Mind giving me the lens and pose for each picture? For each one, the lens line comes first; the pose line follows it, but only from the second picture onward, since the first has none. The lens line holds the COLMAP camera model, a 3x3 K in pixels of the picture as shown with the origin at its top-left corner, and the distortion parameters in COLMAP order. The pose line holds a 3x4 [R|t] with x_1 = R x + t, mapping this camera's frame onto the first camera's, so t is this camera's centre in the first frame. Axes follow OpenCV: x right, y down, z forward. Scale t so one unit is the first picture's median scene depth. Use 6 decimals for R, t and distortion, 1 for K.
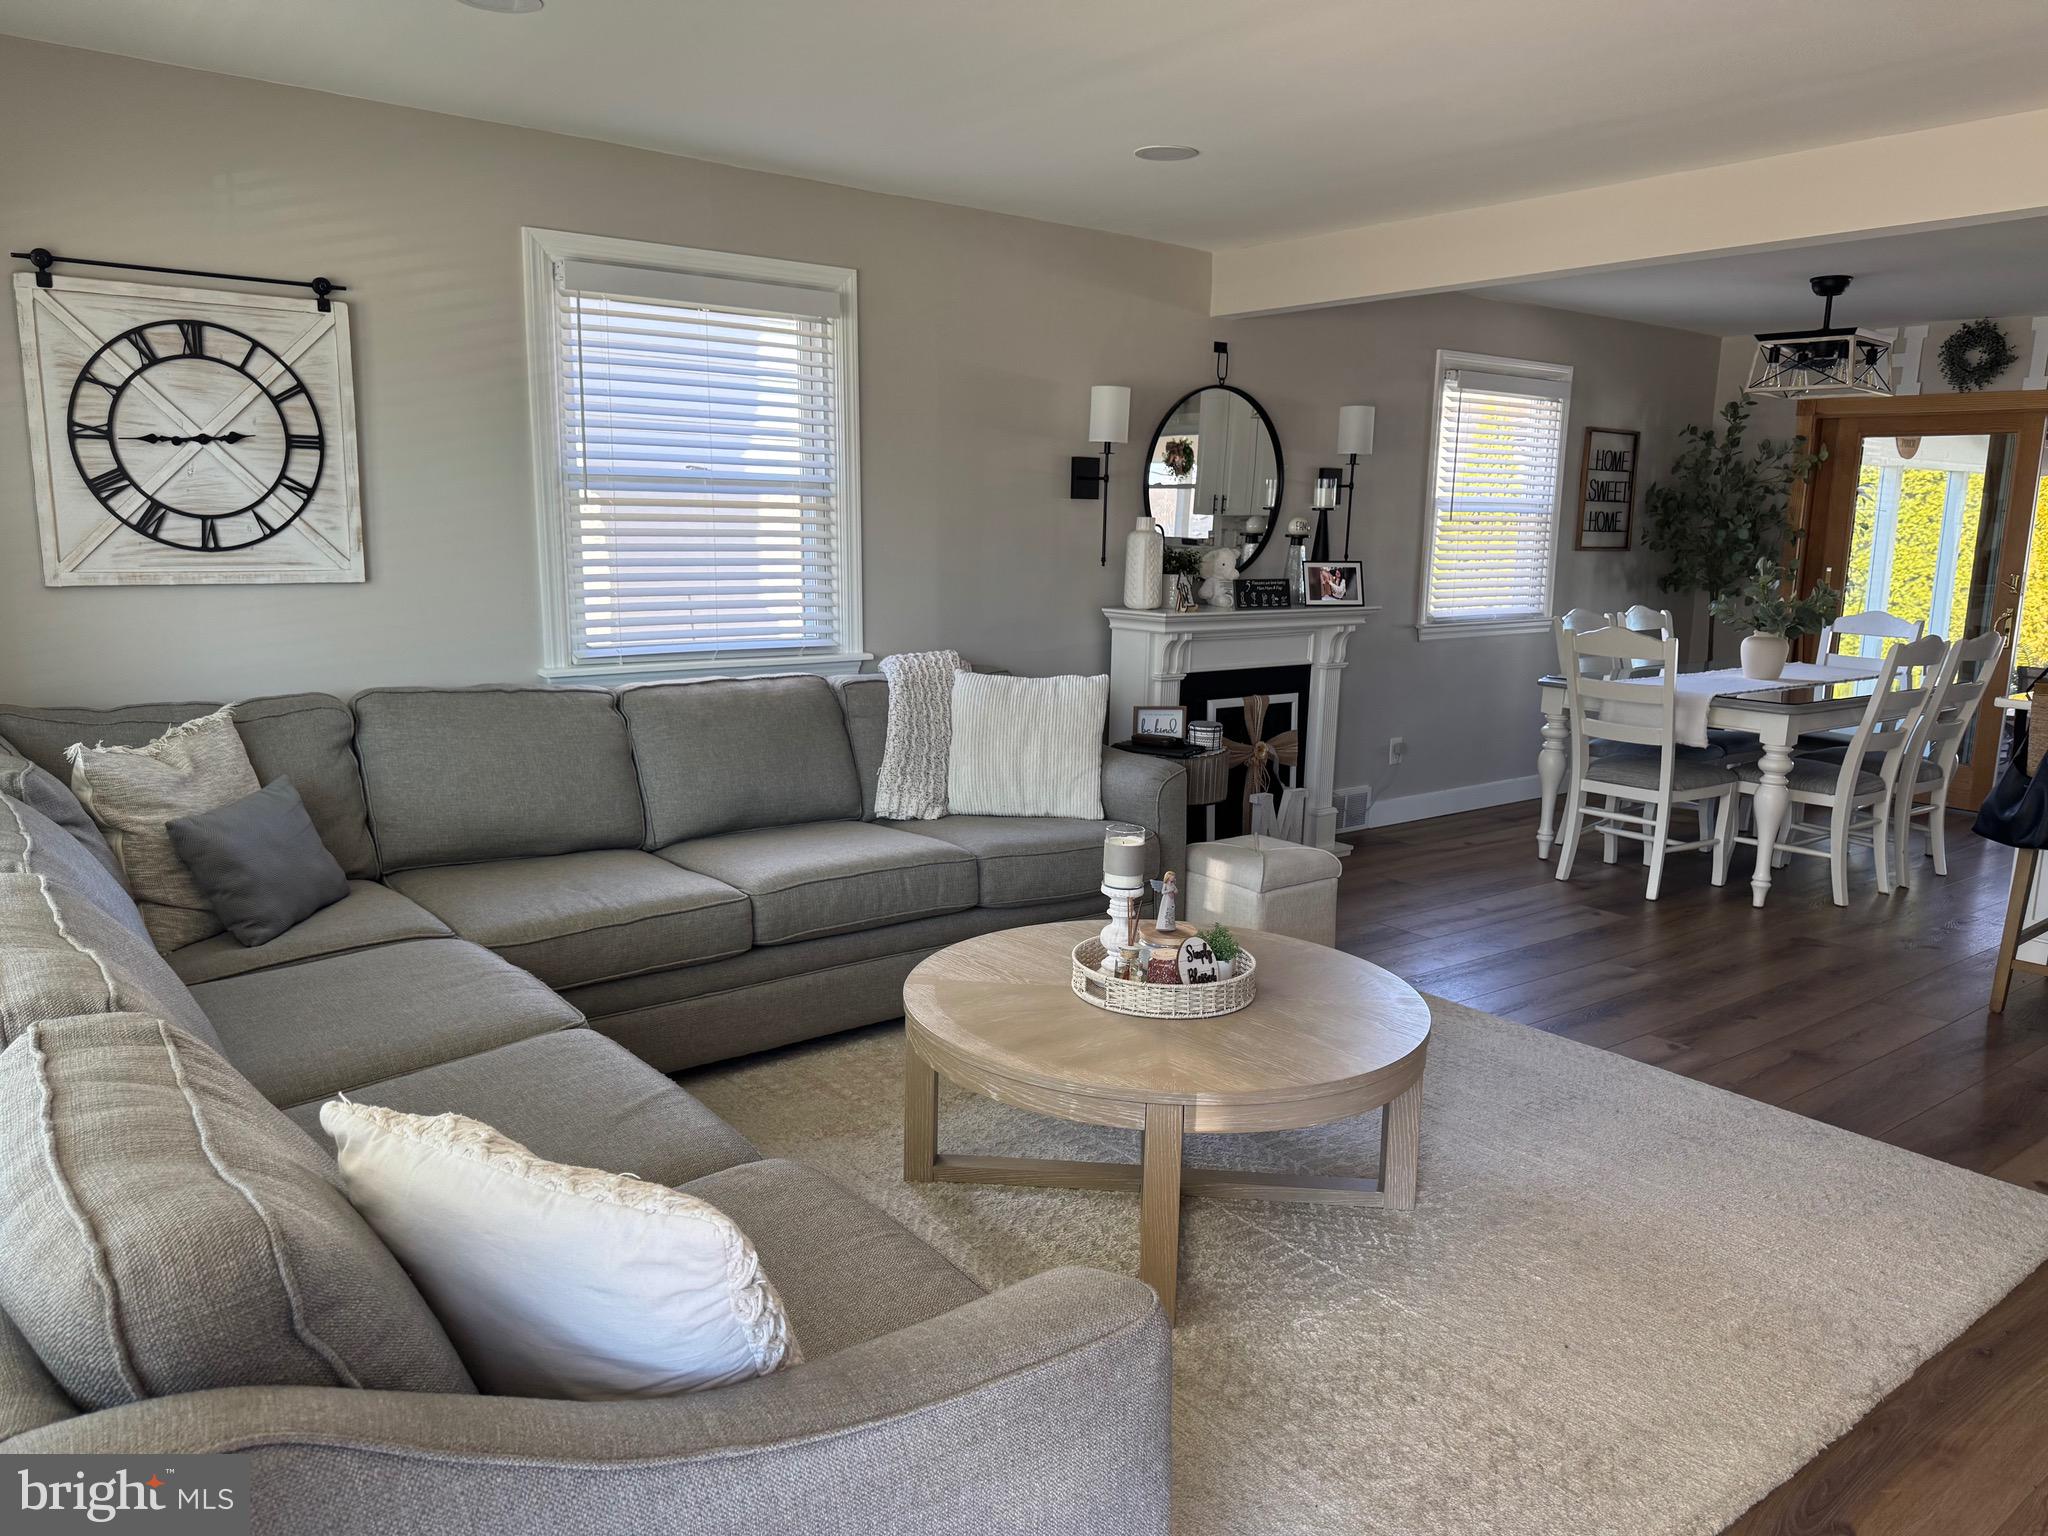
lens RADIAL K [[1448.4, 0, 1019.7], [0, 1448.4, 776.5], [0, 0, 1]] dist [0.043619, -0.056472]
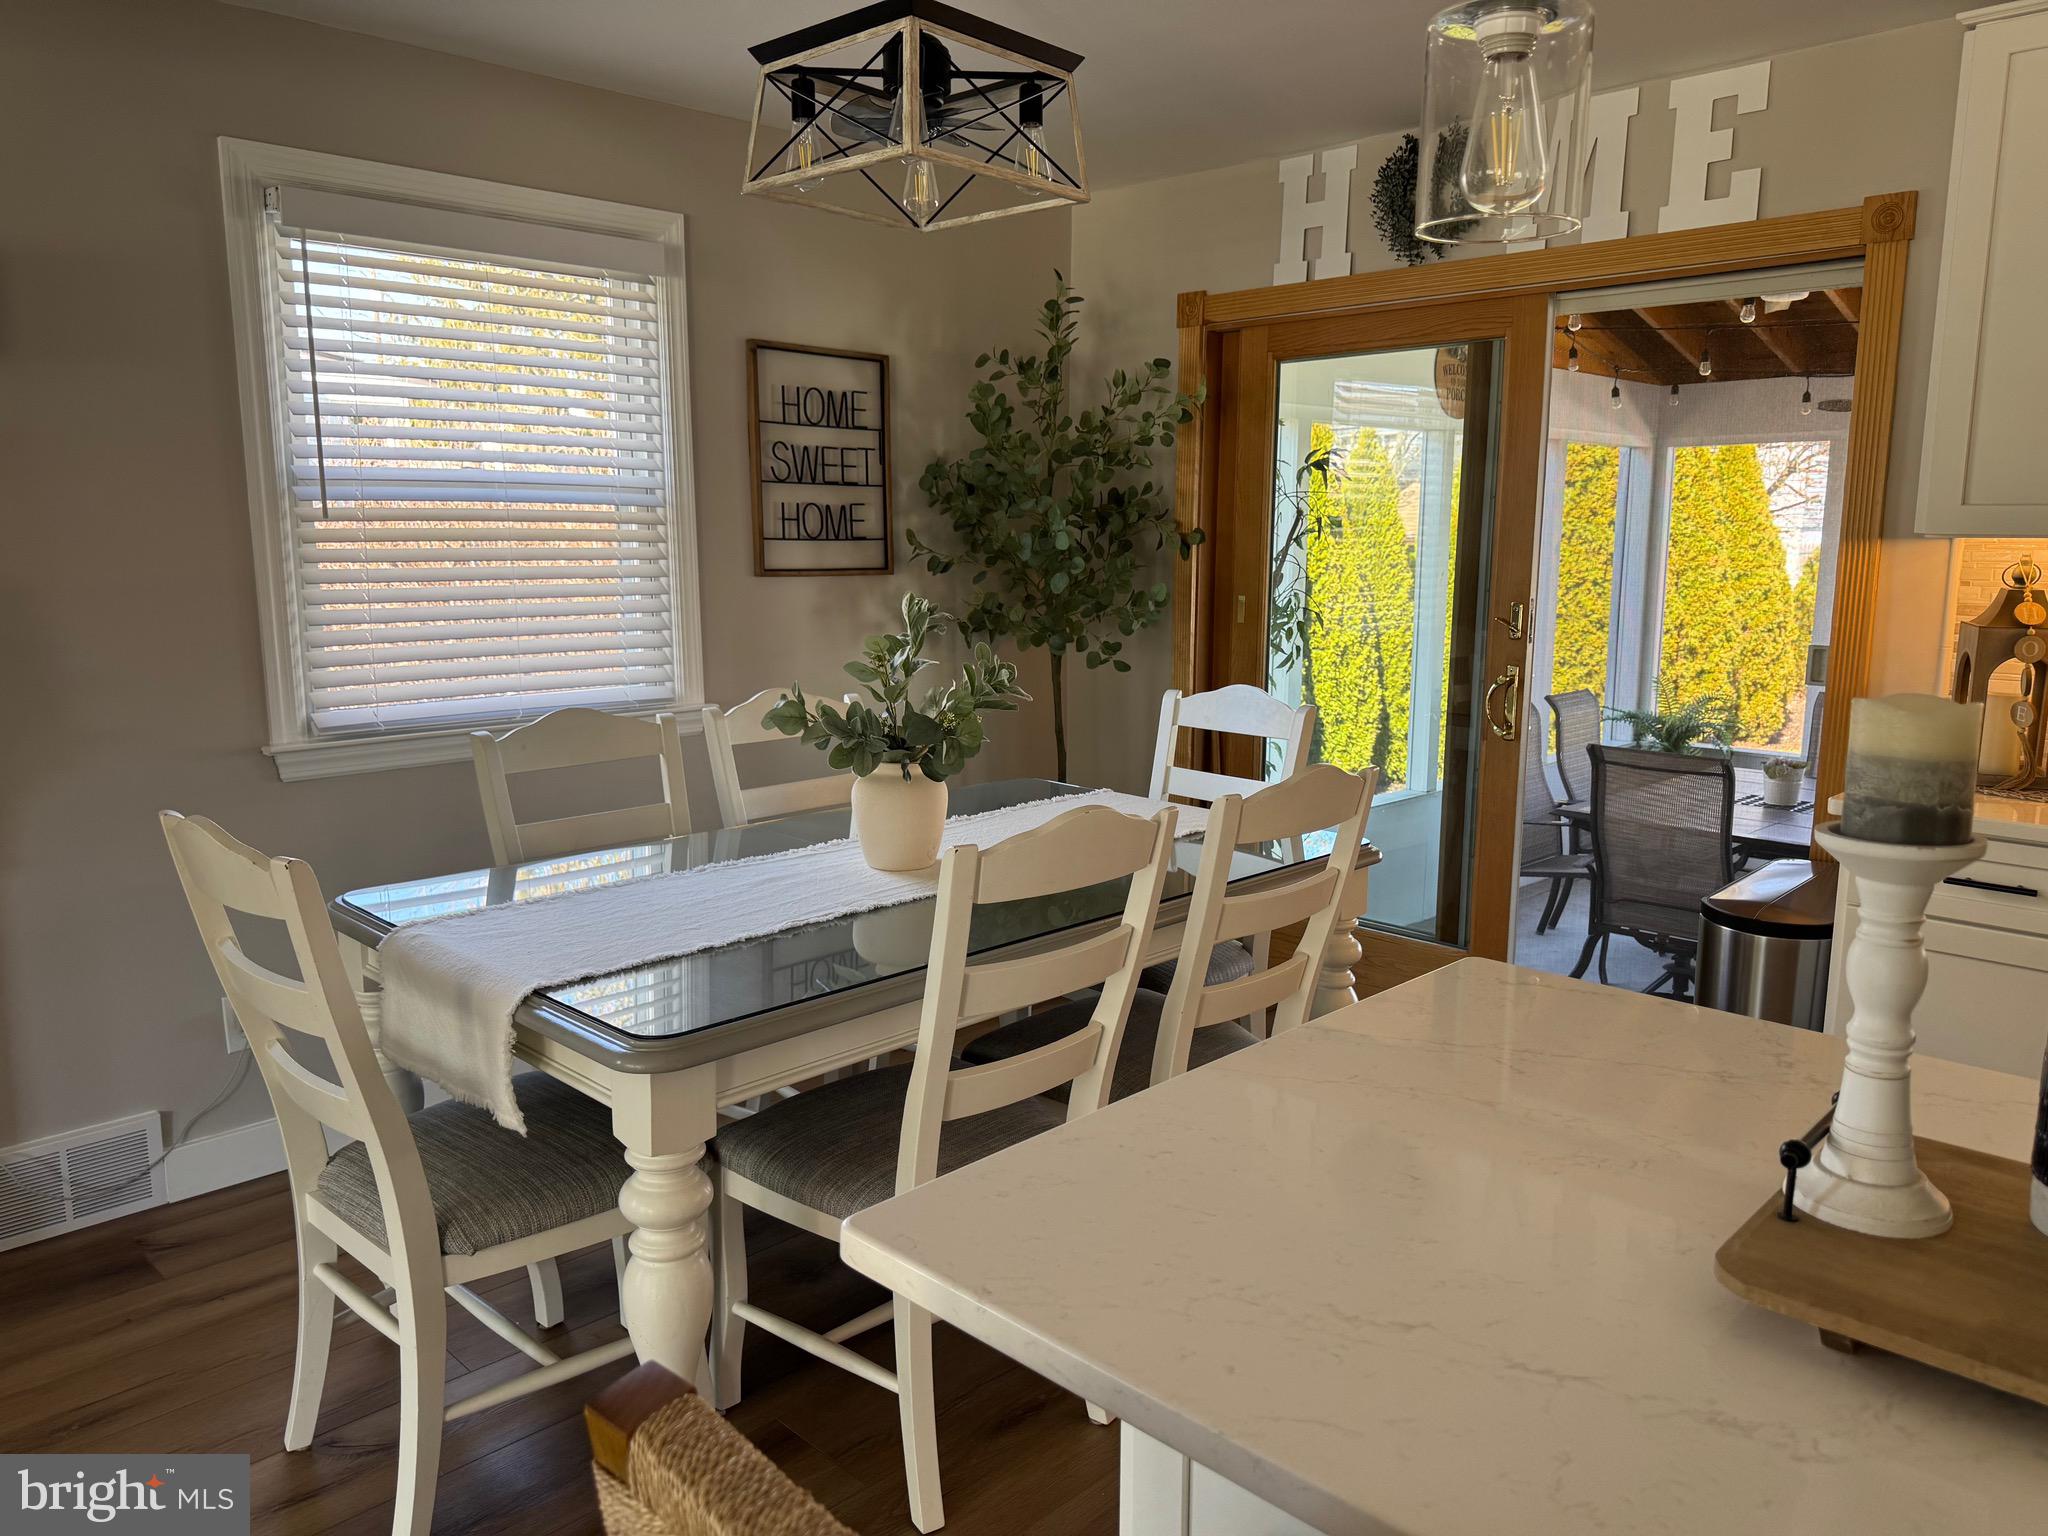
lens RADIAL K [[1452.8, 0, 1030.2], [0, 1452.8, 780.2], [0, 0, 1]] dist [0.045697, -0.038434]
pose [[0.991017, -0.042463, 0.126817, 0.547814], [0.043260, 0.999058, -0.003538, -0.100037], [-0.126547, 0.008992, 0.991920, 0.618439]]
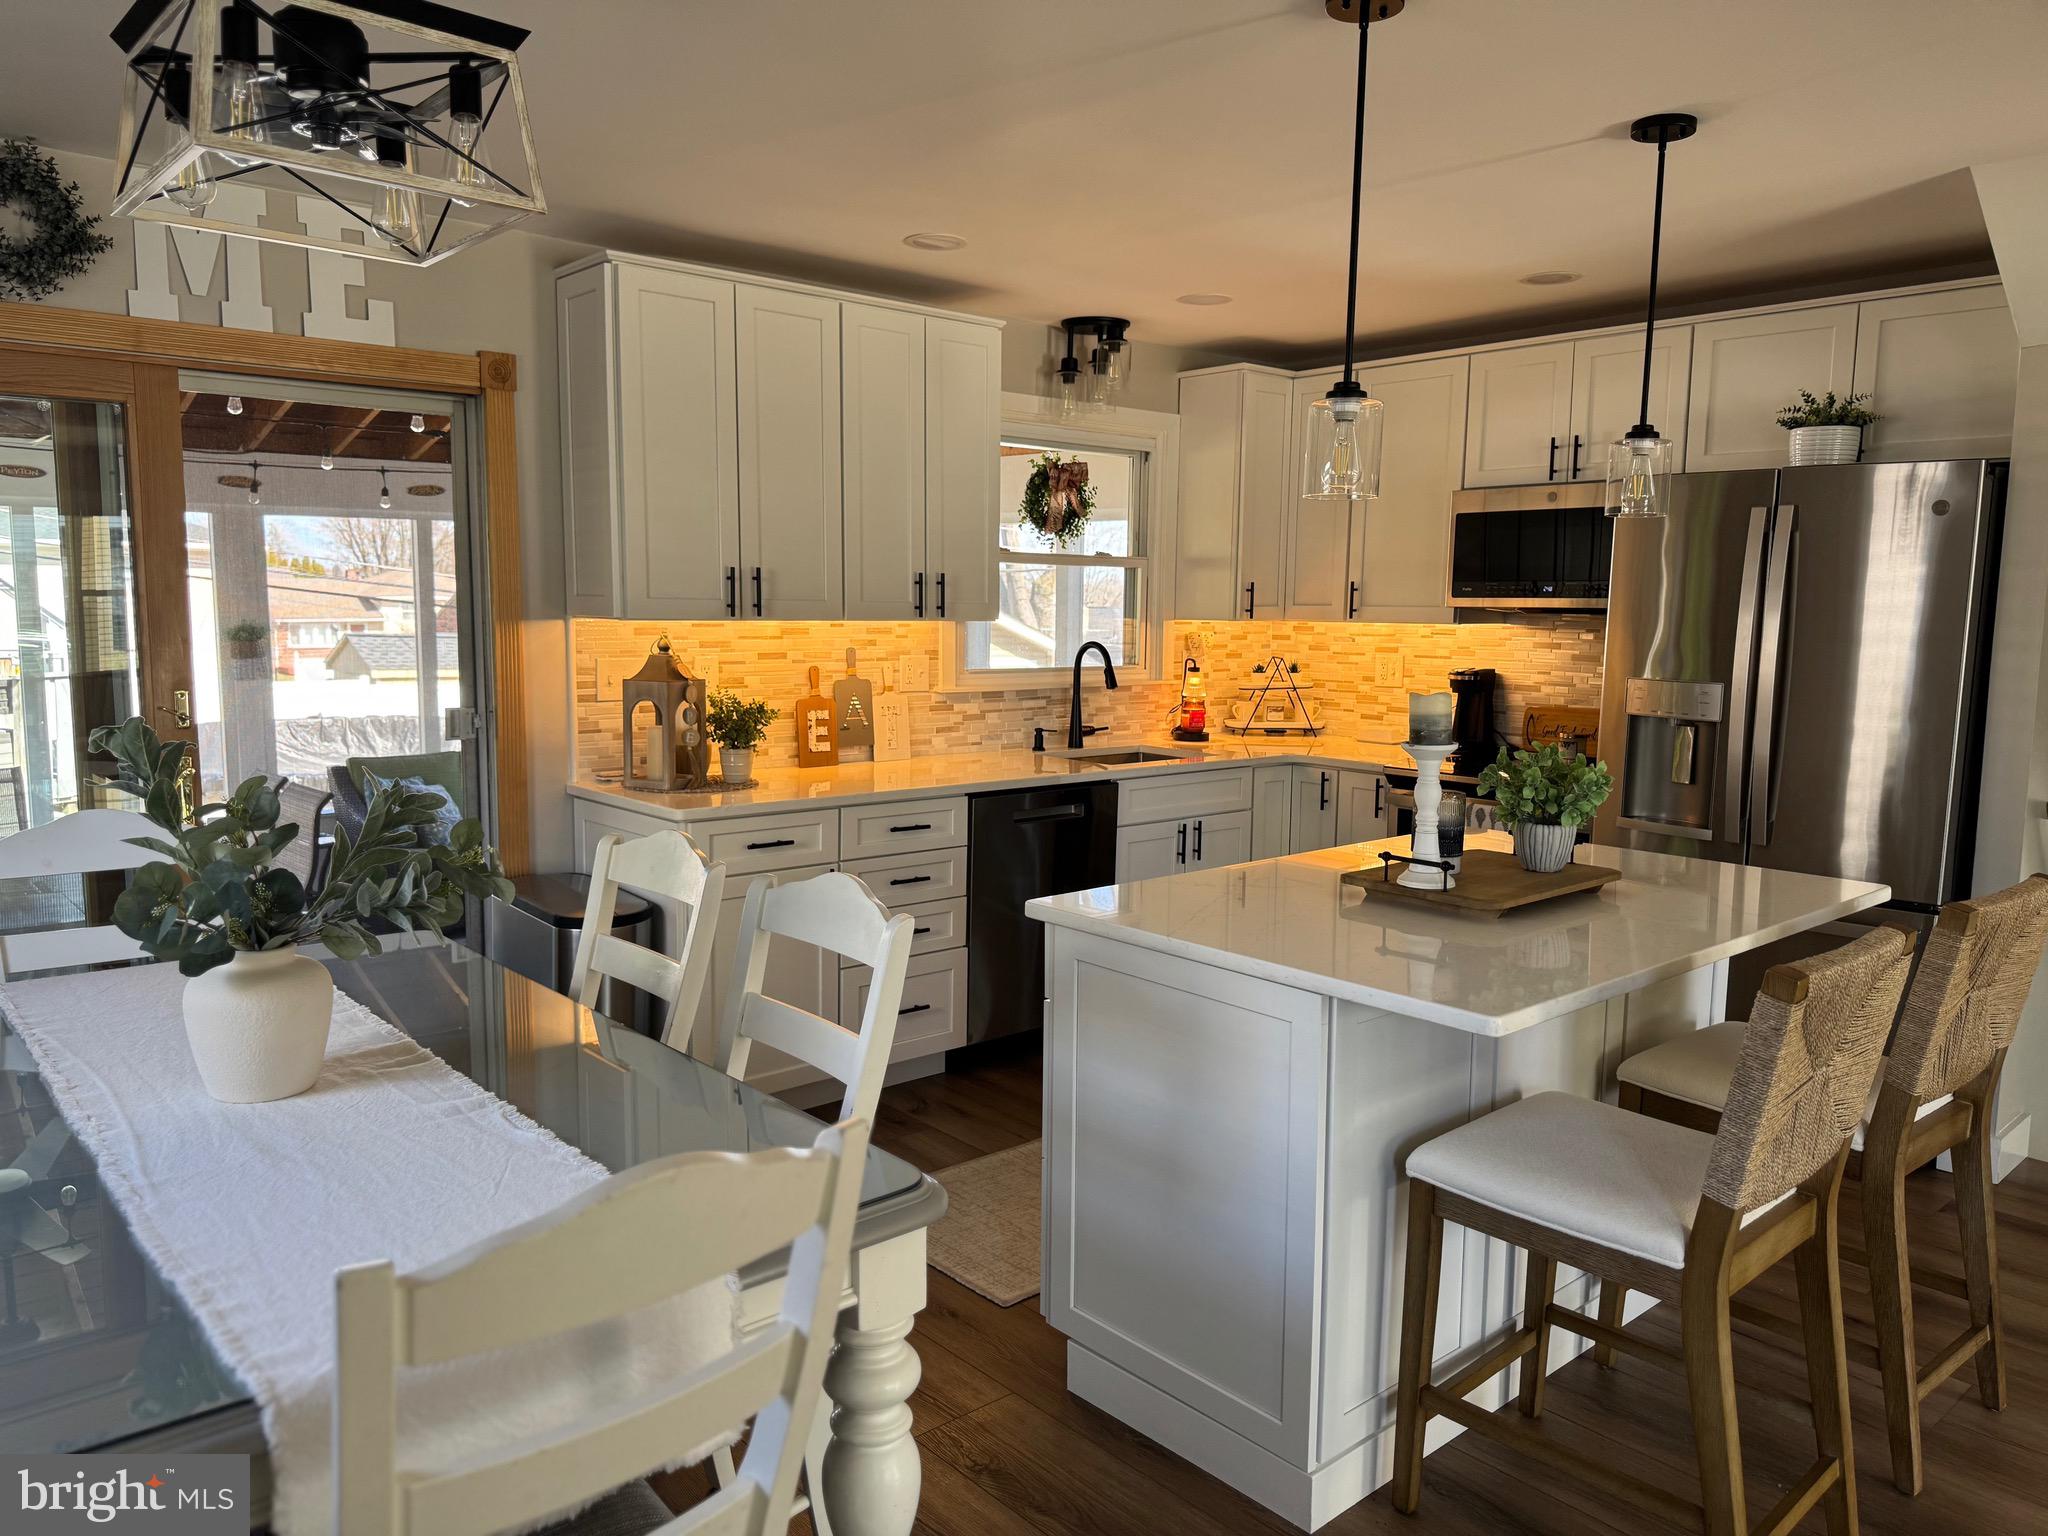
lens RADIAL K [[1448.4, 0, 1025.8], [0, 1448.4, 776.8], [0, 0, 1]] dist [0.043619, -0.056472]
pose [[-0.053495, -0.141058, 0.988555, 0.210872], [0.165147, 0.975090, 0.148074, -0.170122], [-0.984817, 0.171178, -0.028867, 0.924175]]
